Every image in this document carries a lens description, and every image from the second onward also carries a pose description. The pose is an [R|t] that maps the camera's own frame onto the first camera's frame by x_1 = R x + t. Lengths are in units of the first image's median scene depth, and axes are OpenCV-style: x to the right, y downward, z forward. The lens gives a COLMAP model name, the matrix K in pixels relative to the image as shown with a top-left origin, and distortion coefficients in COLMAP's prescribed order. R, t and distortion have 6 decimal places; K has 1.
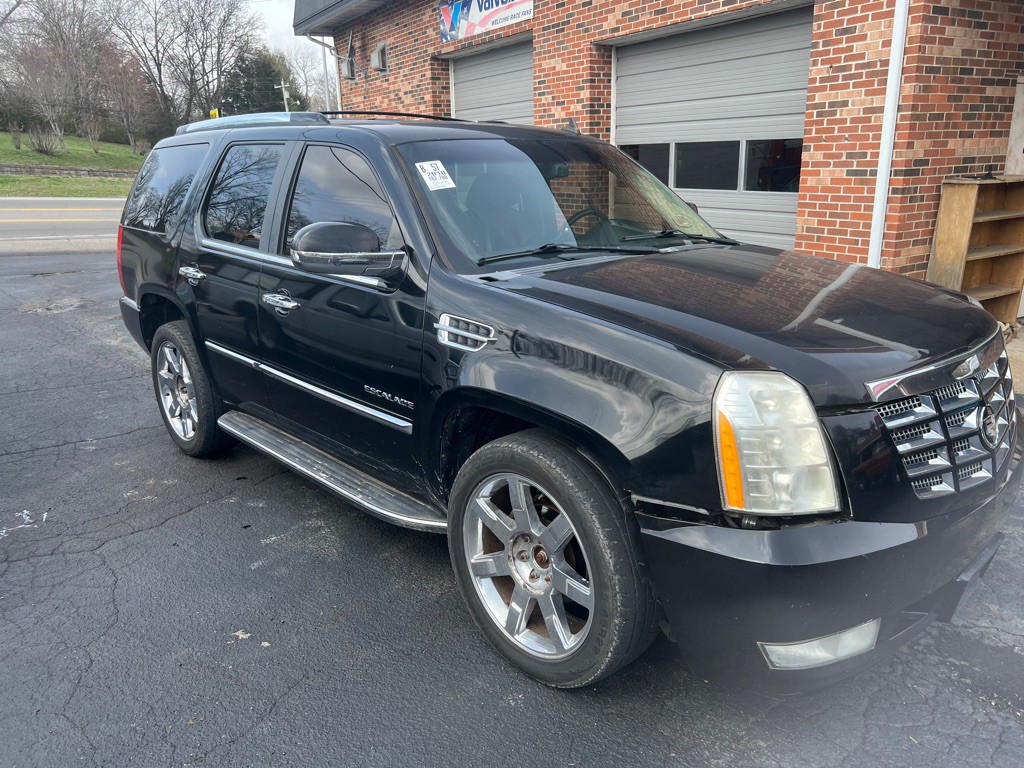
lens RADIAL K [[774.1, 0, 510.2], [0, 774.1, 387.5], [0, 0, 1]] dist [0.042959, -0.044363]
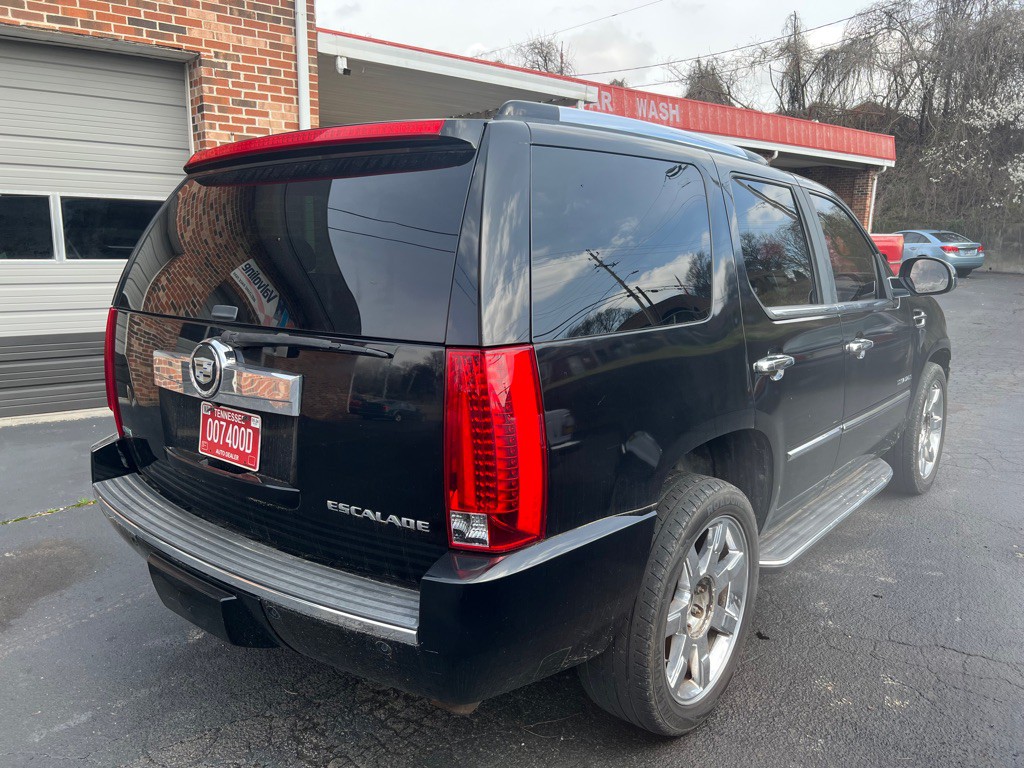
lens RADIAL K [[771.3, 0, 512.0], [0, 771.3, 384.0], [0, 0, 1]] dist [0.075505, -0.085870]
pose [[-0.126861, -0.173745, 0.976585, -0.484923], [0.272058, 0.940690, 0.202699, -0.154411], [-0.953882, 0.291403, -0.072068, 0.594178]]
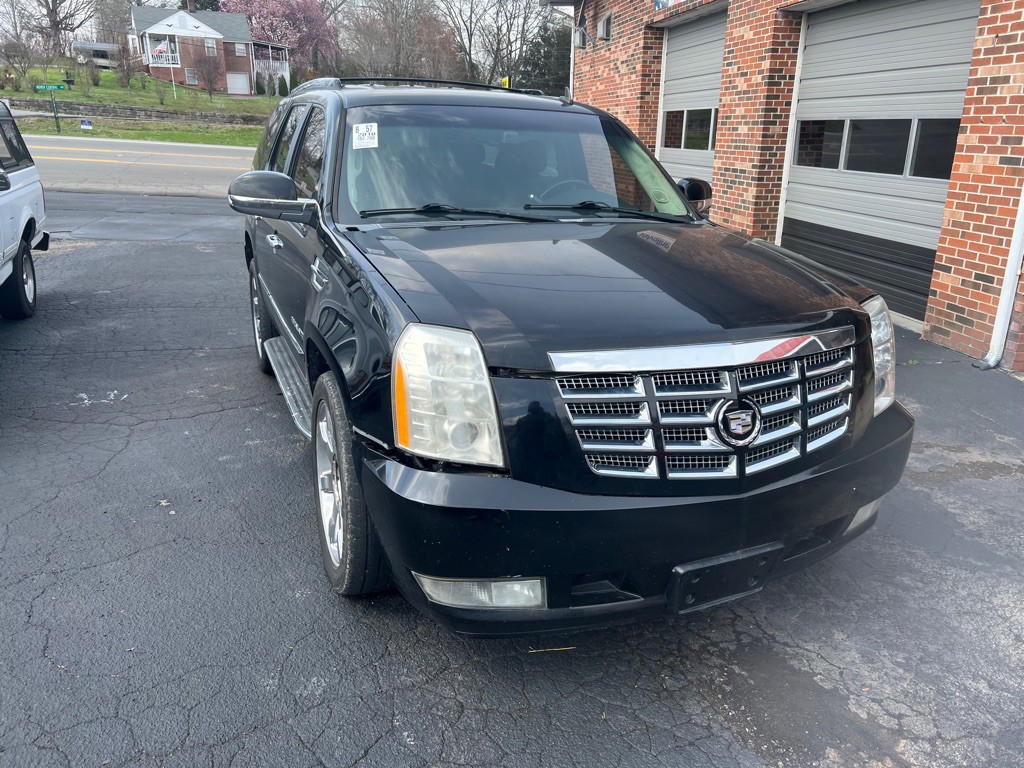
lens RADIAL K [[774.1, 0, 510.2], [0, 774.1, 387.5], [0, 0, 1]] dist [0.042959, -0.044363]
pose [[0.935750, 0.144119, -0.321873, 0.174116], [-0.133191, 0.989516, 0.055842, -0.002056], [0.326547, -0.009384, 0.945135, 0.002883]]
